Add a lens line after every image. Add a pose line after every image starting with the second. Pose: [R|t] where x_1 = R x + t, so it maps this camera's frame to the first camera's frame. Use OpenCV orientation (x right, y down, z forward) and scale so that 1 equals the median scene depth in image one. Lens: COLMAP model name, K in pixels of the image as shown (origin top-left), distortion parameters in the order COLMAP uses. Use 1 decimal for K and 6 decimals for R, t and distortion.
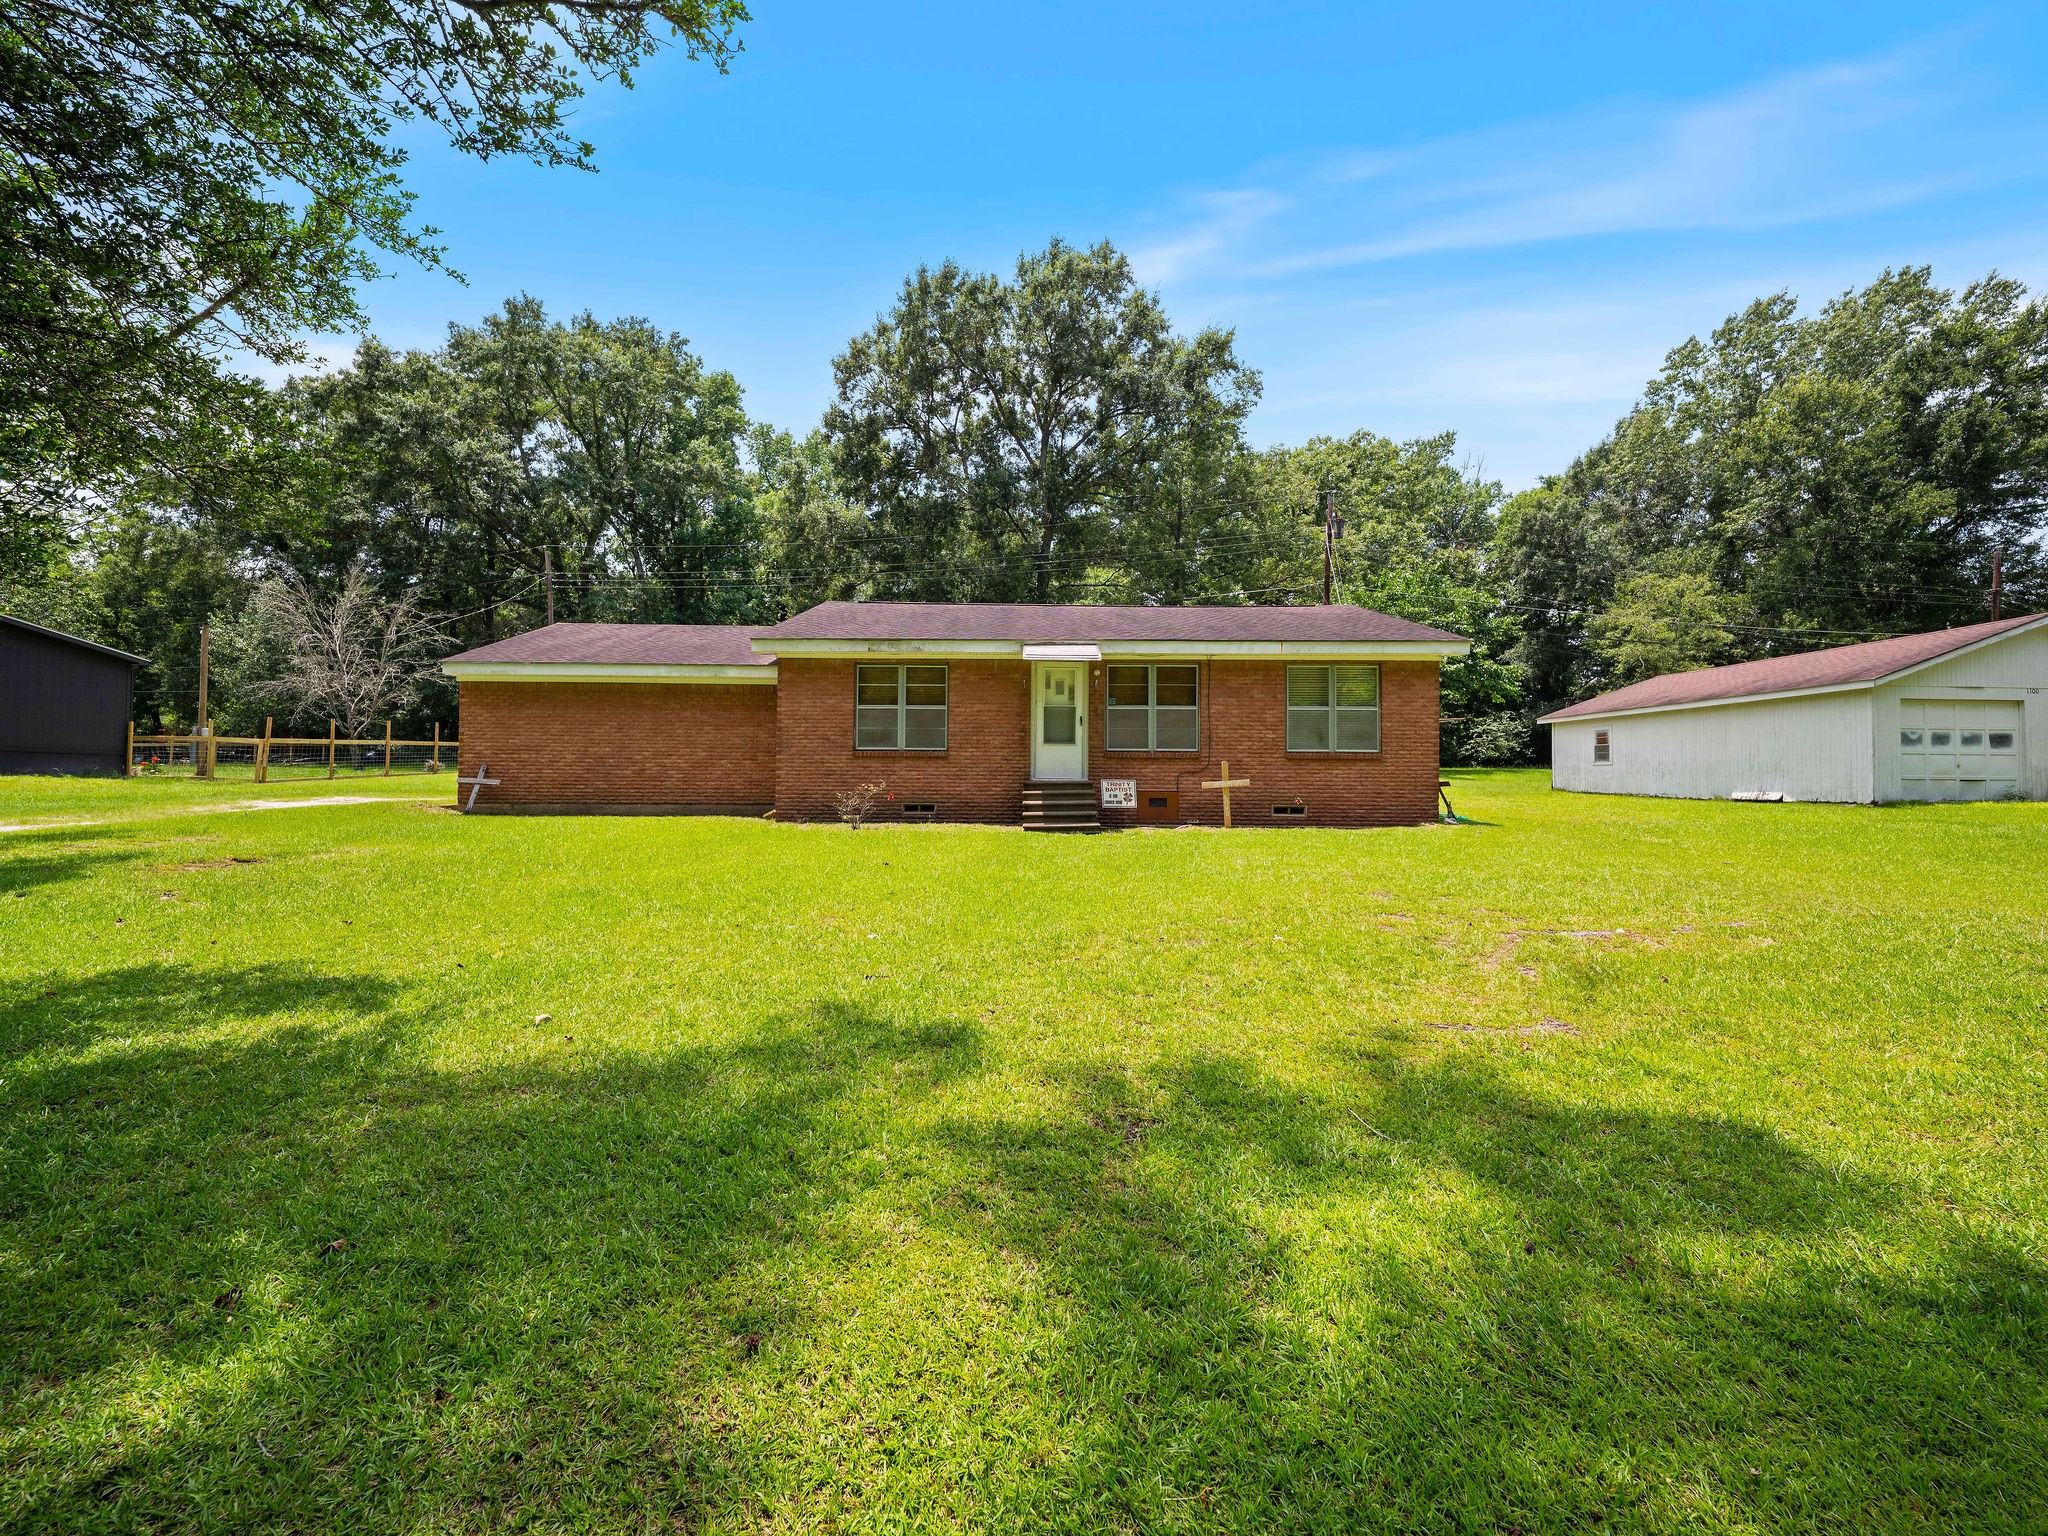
lens RADIAL K [[819.0, 0, 1033.9], [0, 819.0, 774.8], [0, 0, 1]] dist [0.002211, -0.005086]
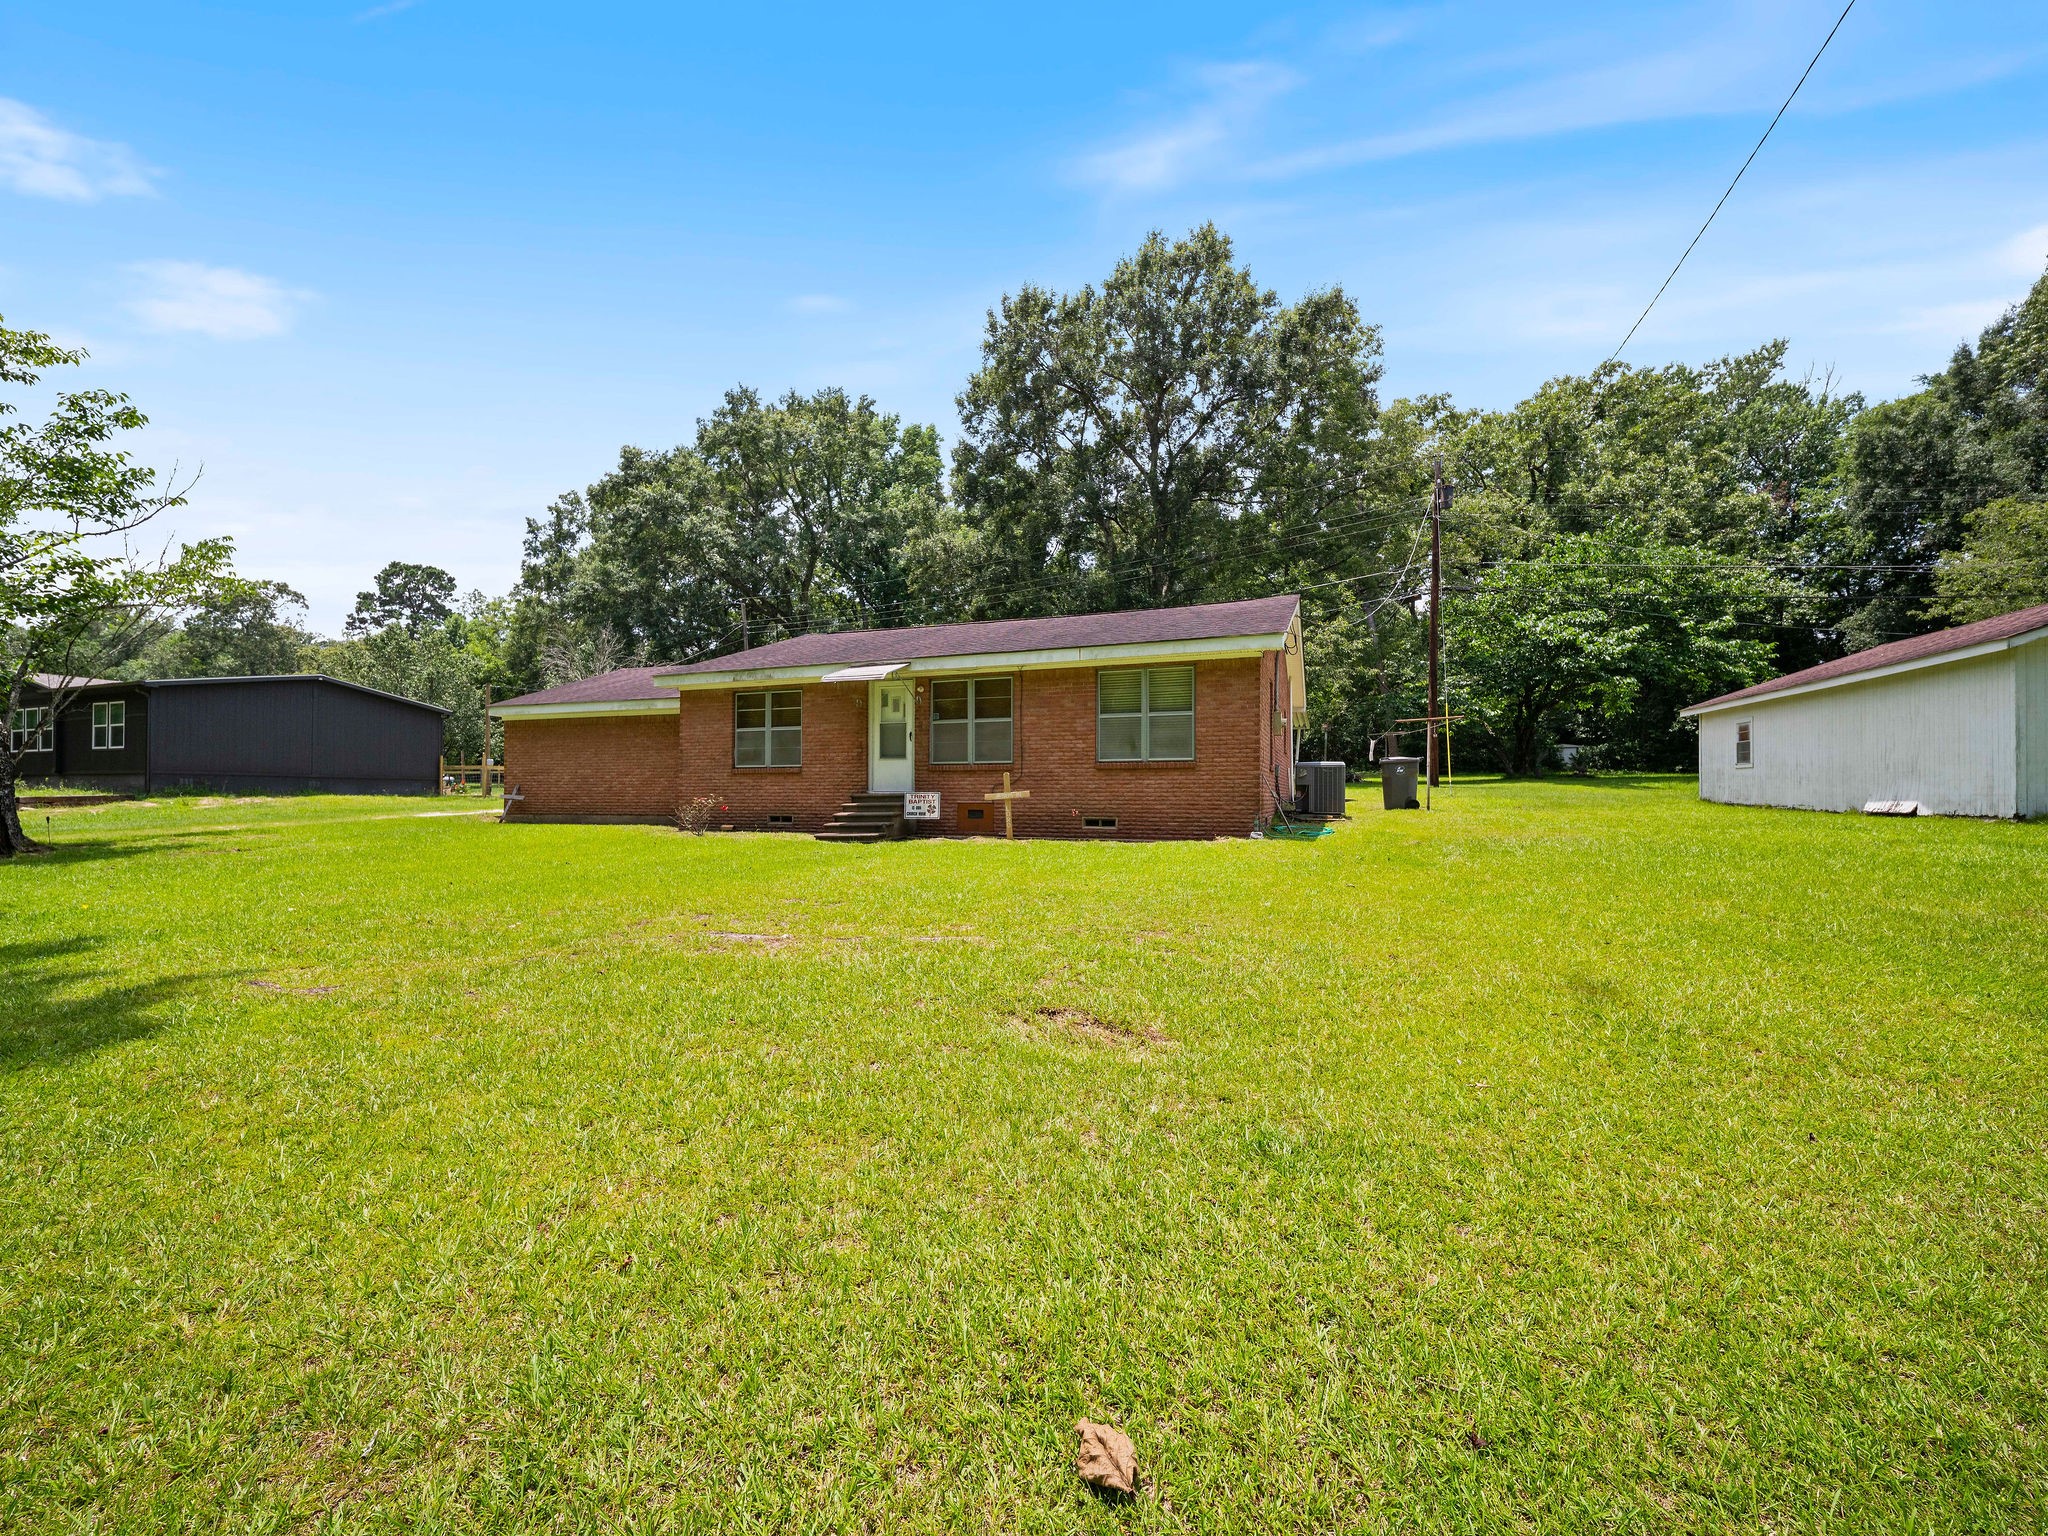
lens RADIAL K [[819.0, 0, 1023.3], [0, 819.0, 806.3], [0, 0, 1]] dist [0.002211, -0.005086]
pose [[0.935440, -0.001388, -0.353482, 0.541096], [0.009388, 0.999737, 0.020918, 0.003124], [0.353360, -0.022886, 0.935207, 0.065060]]
